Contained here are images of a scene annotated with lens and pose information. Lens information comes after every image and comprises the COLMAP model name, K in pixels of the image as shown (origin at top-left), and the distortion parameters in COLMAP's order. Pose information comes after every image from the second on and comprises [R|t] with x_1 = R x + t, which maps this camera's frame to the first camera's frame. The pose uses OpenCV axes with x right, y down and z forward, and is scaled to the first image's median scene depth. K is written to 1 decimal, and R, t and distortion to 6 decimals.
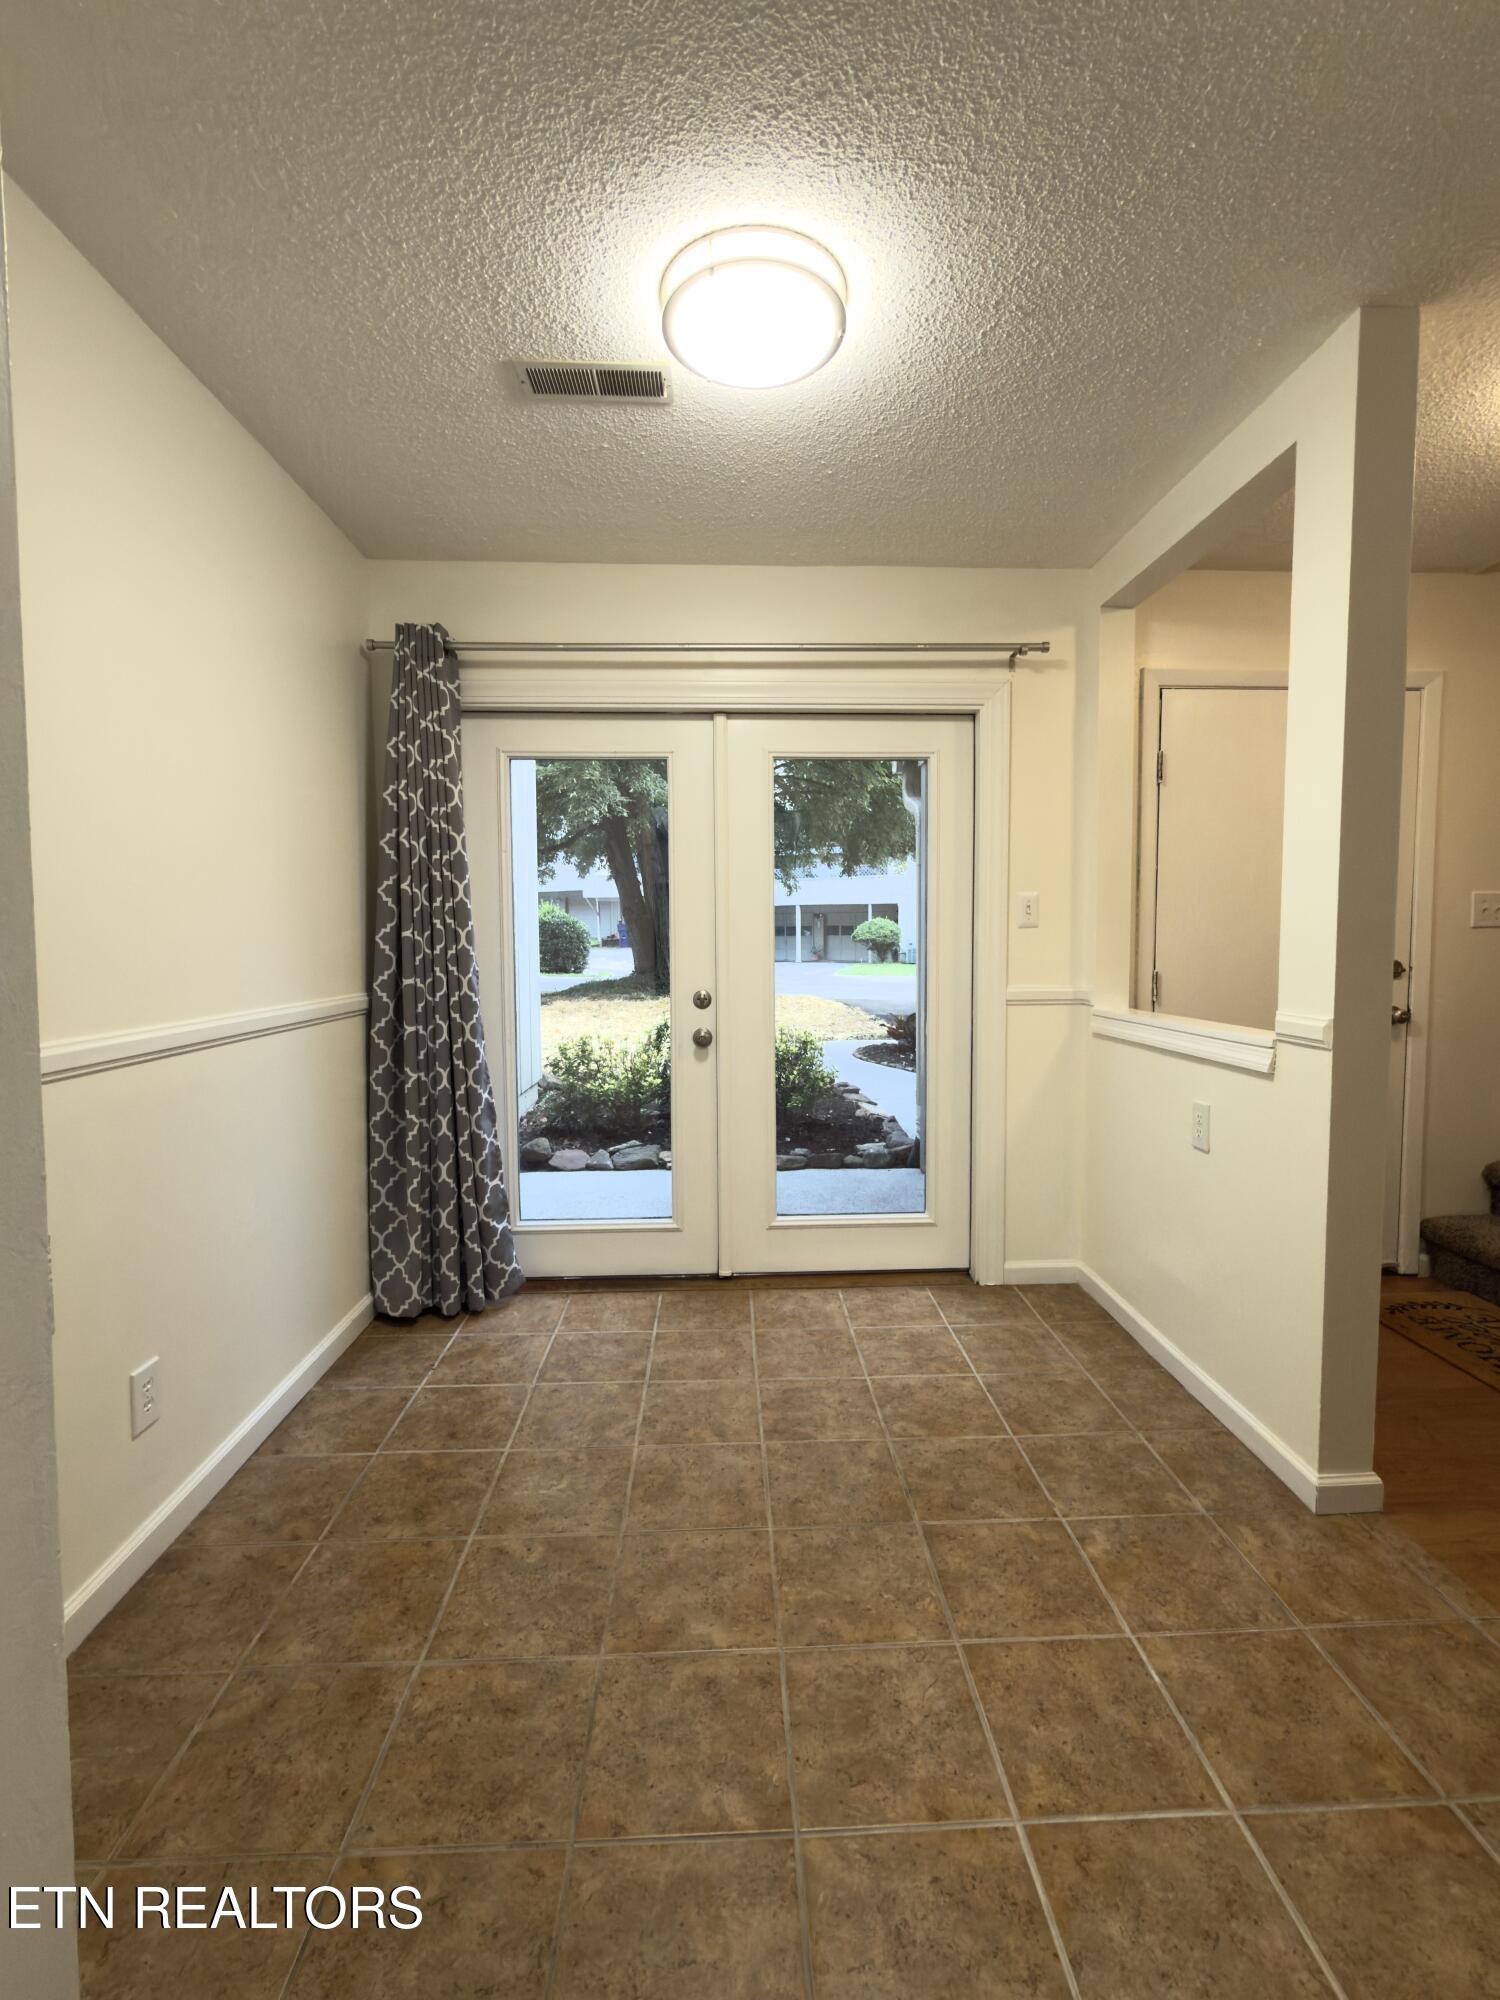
lens RADIAL K [[943.2, 0, 588.1], [0, 943.2, 988.0], [0, 0, 1]] dist [-0.001636, 0.000119]
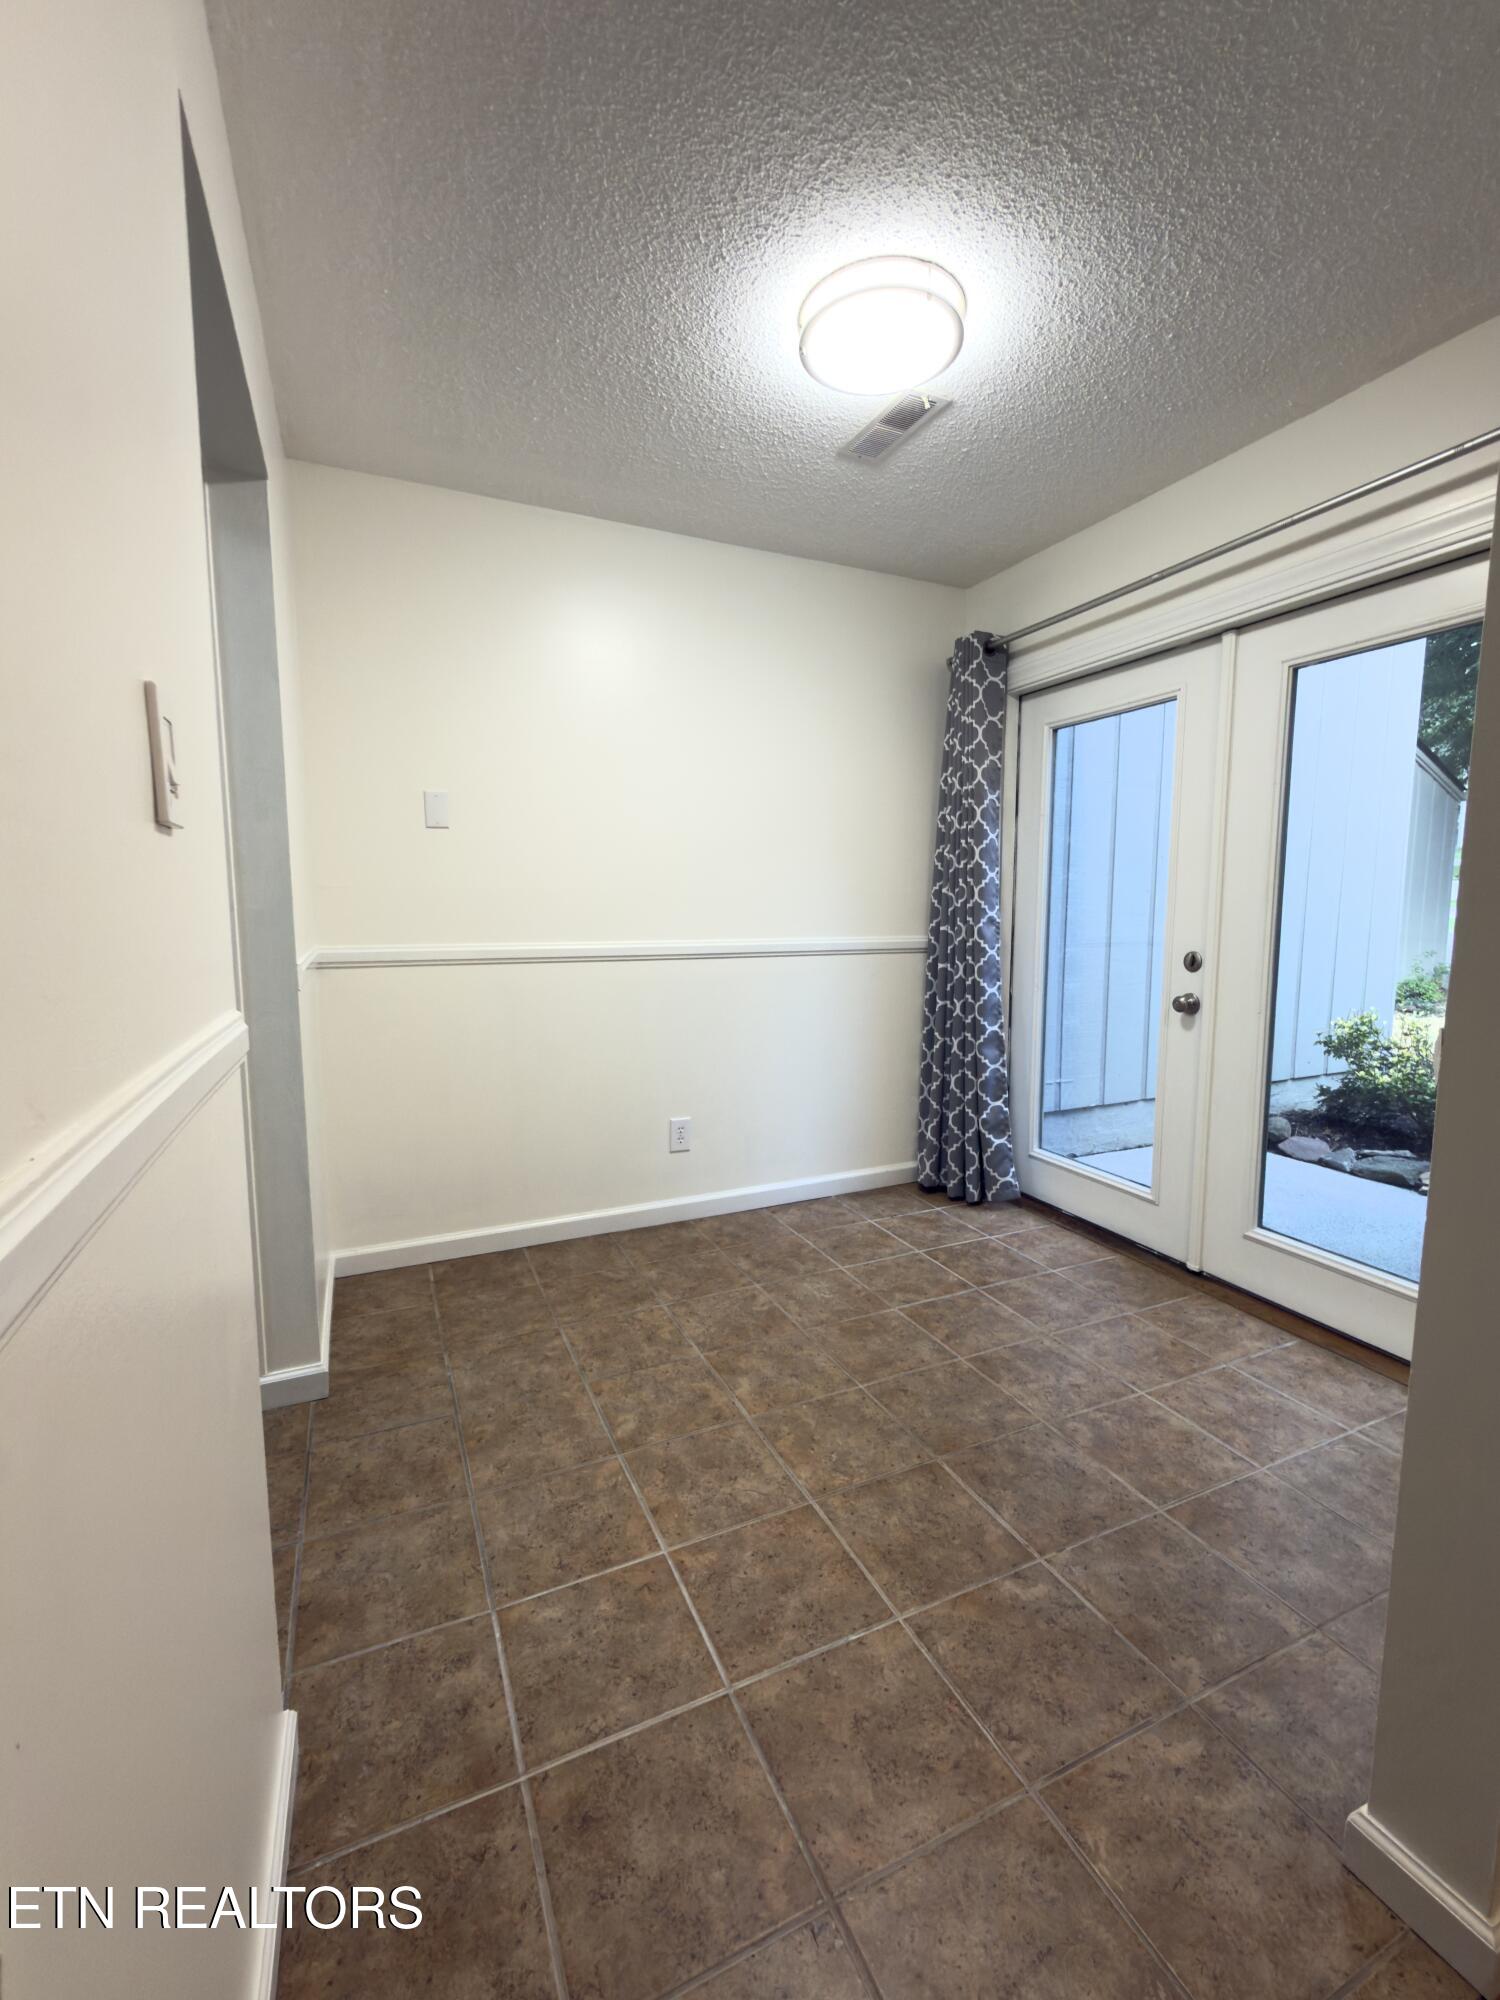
lens RADIAL K [[841.4, 0, 750.0], [0, 841.4, 1000.0], [0, 0, 1]] dist [-0.000770, 0.000054]
pose [[0.384650, 0.111265, -0.916332, 0.906264], [-0.057824, 0.993663, 0.096383, -0.005962], [0.921250, 0.015912, 0.388647, 0.382743]]
